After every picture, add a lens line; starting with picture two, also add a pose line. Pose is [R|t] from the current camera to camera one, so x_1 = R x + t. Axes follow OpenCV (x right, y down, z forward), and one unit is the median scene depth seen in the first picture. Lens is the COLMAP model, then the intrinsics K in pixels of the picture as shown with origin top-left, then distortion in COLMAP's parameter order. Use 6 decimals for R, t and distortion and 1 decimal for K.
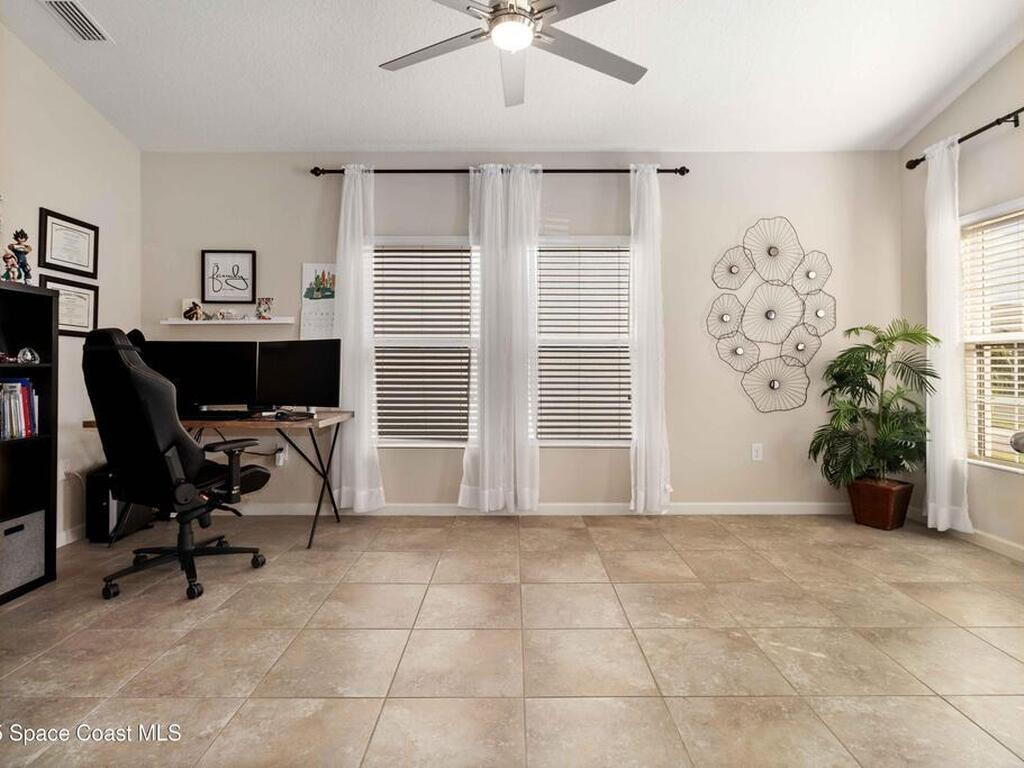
lens RADIAL K [[533.9, 0, 508.2], [0, 533.9, 356.7], [0, 0, 1]] dist [-0.001525, -0.000280]
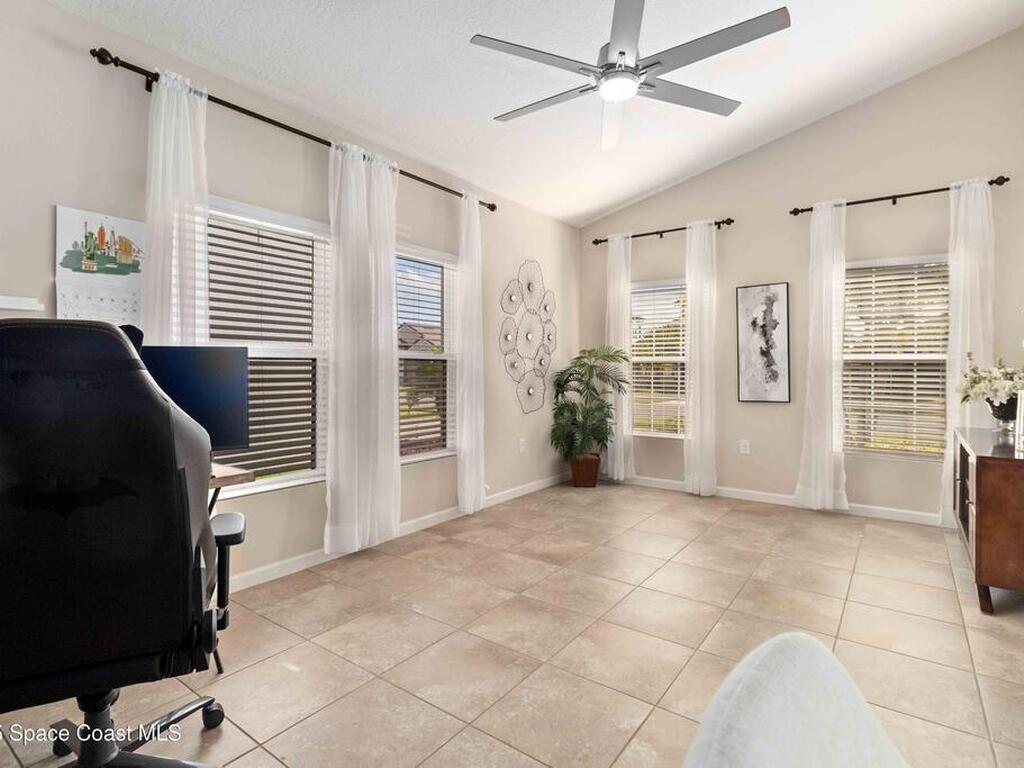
lens RADIAL K [[538.5, 0, 511.5], [0, 538.5, 366.0], [0, 0, 1]] dist [0.000918, 0.000244]
pose [[0.585980, 0.003151, 0.810319, -0.588312], [-0.012775, 0.999904, 0.005349, -0.014941], [-0.810225, -0.013486, 0.585964, 0.288249]]
